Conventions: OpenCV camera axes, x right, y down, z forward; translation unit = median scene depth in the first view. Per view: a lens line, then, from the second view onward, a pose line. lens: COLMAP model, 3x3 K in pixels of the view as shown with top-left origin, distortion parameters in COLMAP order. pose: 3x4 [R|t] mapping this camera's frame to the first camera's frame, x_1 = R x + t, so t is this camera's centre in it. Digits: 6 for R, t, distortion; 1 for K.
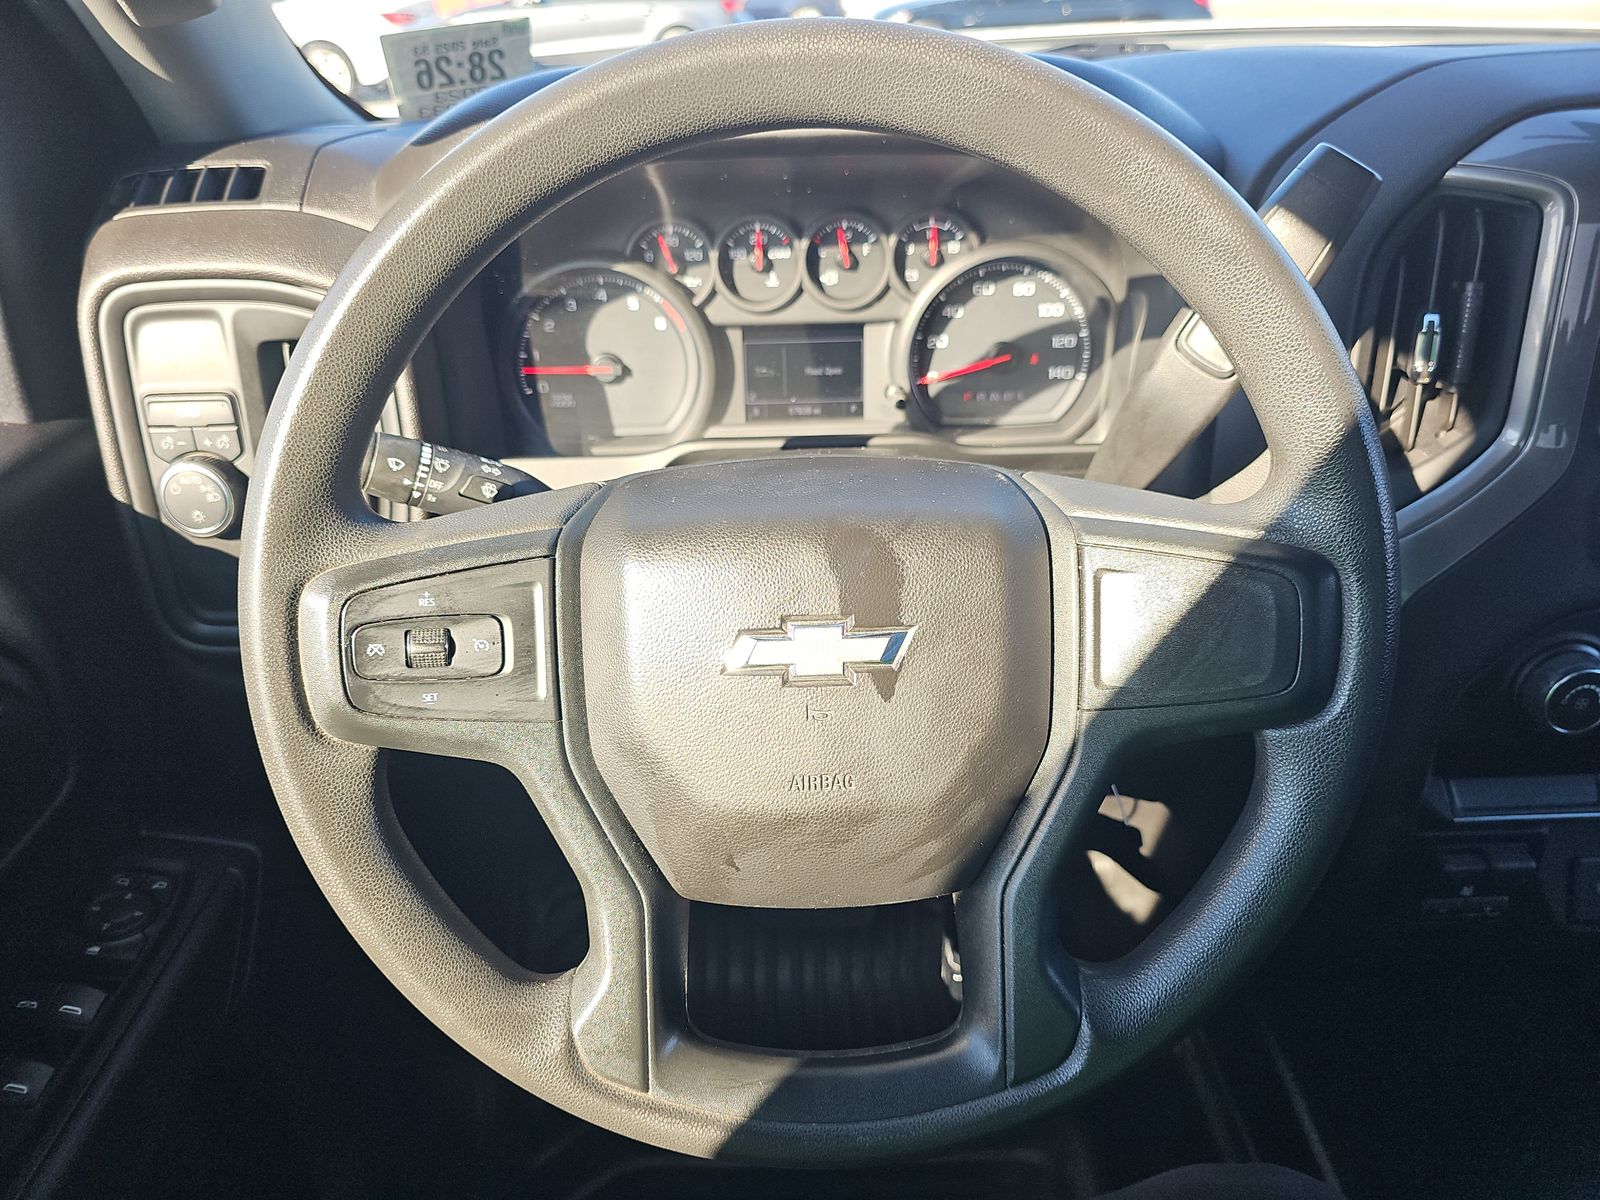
lens RADIAL K [[1069.6, 0, 807.8], [0, 1069.6, 595.7], [0, 0, 1]] dist [0.039742, -0.000043]
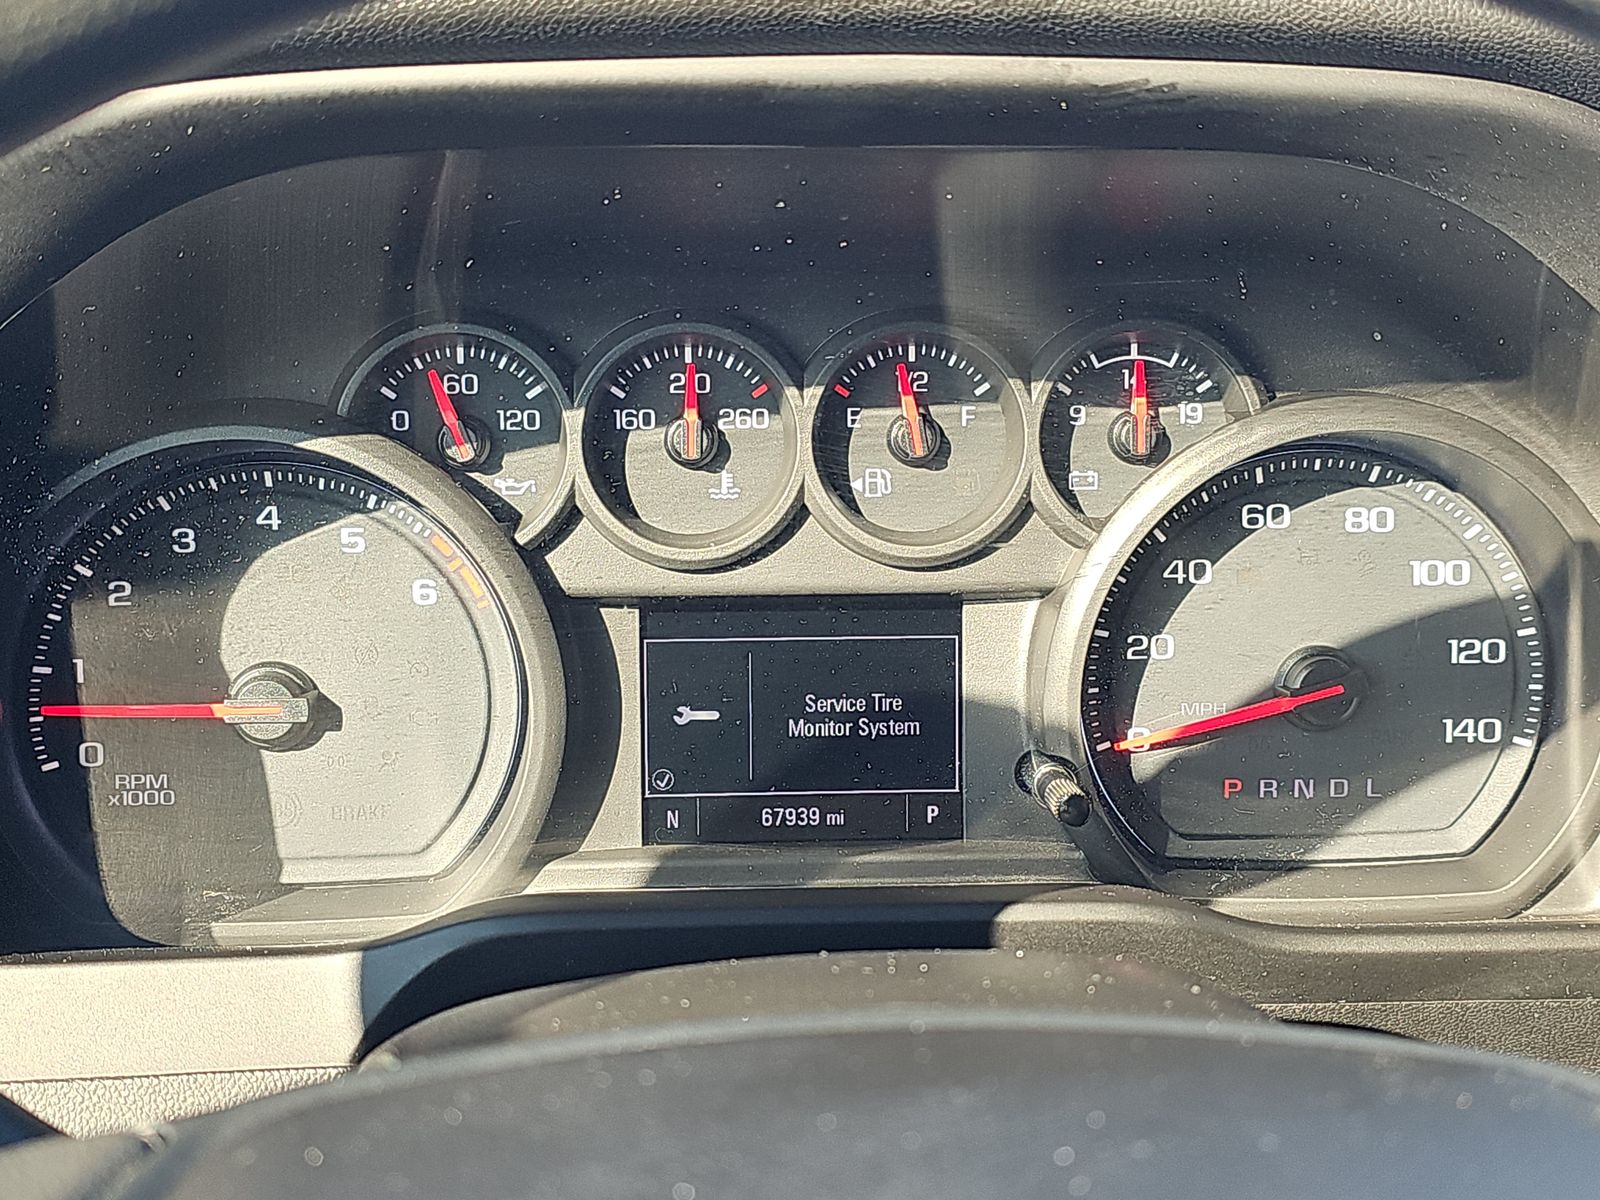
lens RADIAL K [[1069.6, 0, 799.4], [0, 1069.6, 594.1], [0, 0, 1]] dist [0.039742, -0.000043]
pose [[0.998370, 0.014621, 0.055170, -0.026985], [0.000900, 0.962478, -0.271358, -0.151916], [-0.057067, 0.270965, 0.960896, 0.638230]]
